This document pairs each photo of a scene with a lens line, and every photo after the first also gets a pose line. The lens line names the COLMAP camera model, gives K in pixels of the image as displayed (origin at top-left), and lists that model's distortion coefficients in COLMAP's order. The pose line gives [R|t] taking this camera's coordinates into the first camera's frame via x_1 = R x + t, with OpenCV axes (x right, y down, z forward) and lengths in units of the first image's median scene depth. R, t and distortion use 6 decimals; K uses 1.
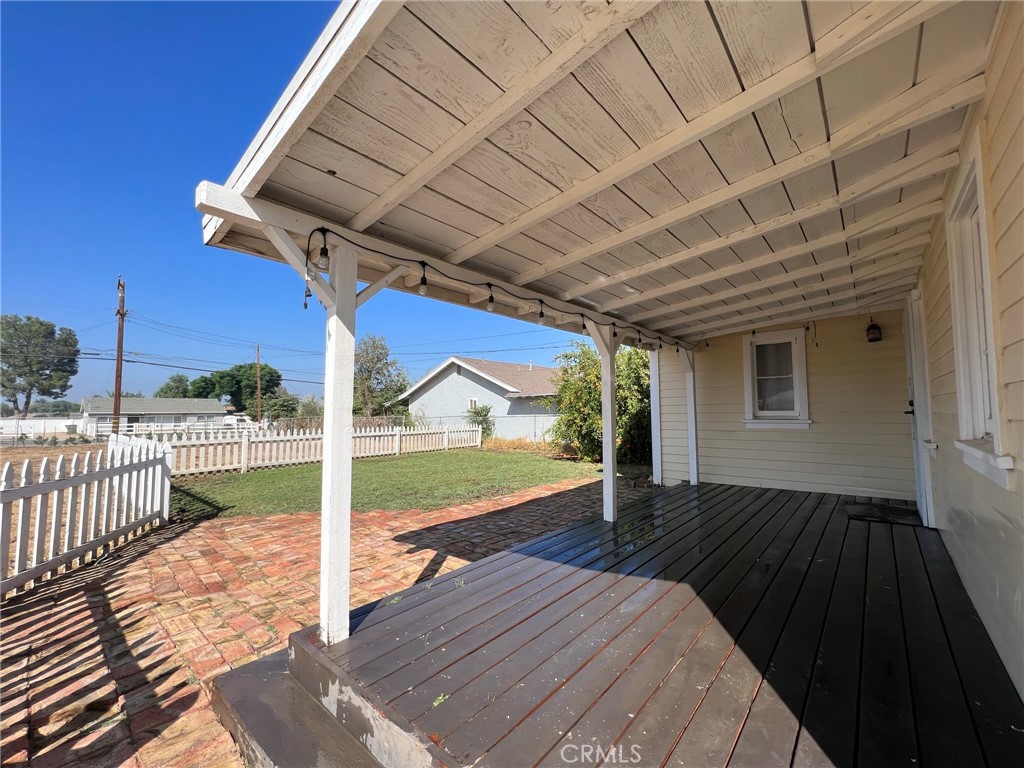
lens RADIAL K [[408.1, 0, 509.4], [0, 408.1, 377.8], [0, 0, 1]] dist [0.000549, 0.000534]
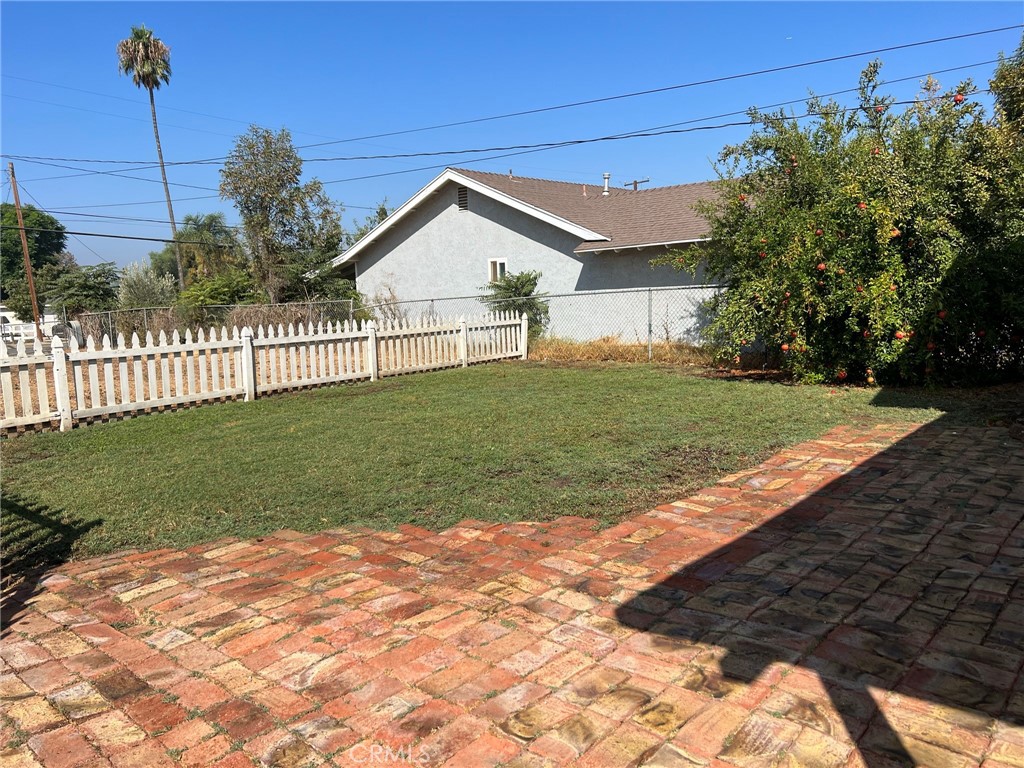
lens RADIAL K [[781.4, 0, 516.0], [0, 781.4, 386.4], [0, 0, 1]] dist [0.030855, -0.031411]
pose [[0.999567, -0.029320, 0.002602, -0.080817], [0.028166, 0.978392, 0.204830, 0.011434], [-0.008551, -0.204668, 0.978794, 0.081491]]
